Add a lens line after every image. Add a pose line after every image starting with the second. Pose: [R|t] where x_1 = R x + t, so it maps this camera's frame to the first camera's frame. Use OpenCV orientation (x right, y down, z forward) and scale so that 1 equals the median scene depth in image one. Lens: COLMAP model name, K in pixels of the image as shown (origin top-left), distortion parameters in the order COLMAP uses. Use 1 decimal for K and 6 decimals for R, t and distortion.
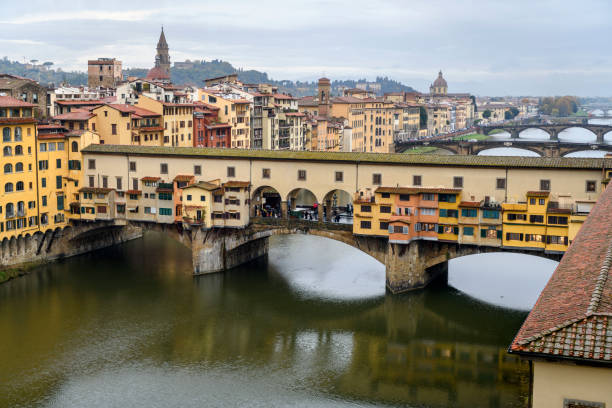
lens RADIAL K [[925.6, 0, 288.7], [0, 925.6, 243.9], [0, 0, 1]] dist [0.018579, 0.000000]
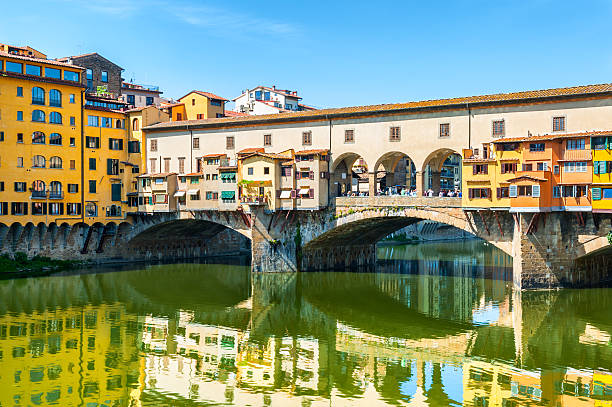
lens RADIAL K [[804.4, 0, 308.6], [0, 804.4, 213.4], [0, 0, 1]] dist [0.053512, 0.000000]
pose [[0.962763, -0.011516, -0.270102, 0.115949], [-0.040420, 0.981731, -0.185931, 0.104413], [0.267309, 0.189925, 0.944709, 0.389312]]
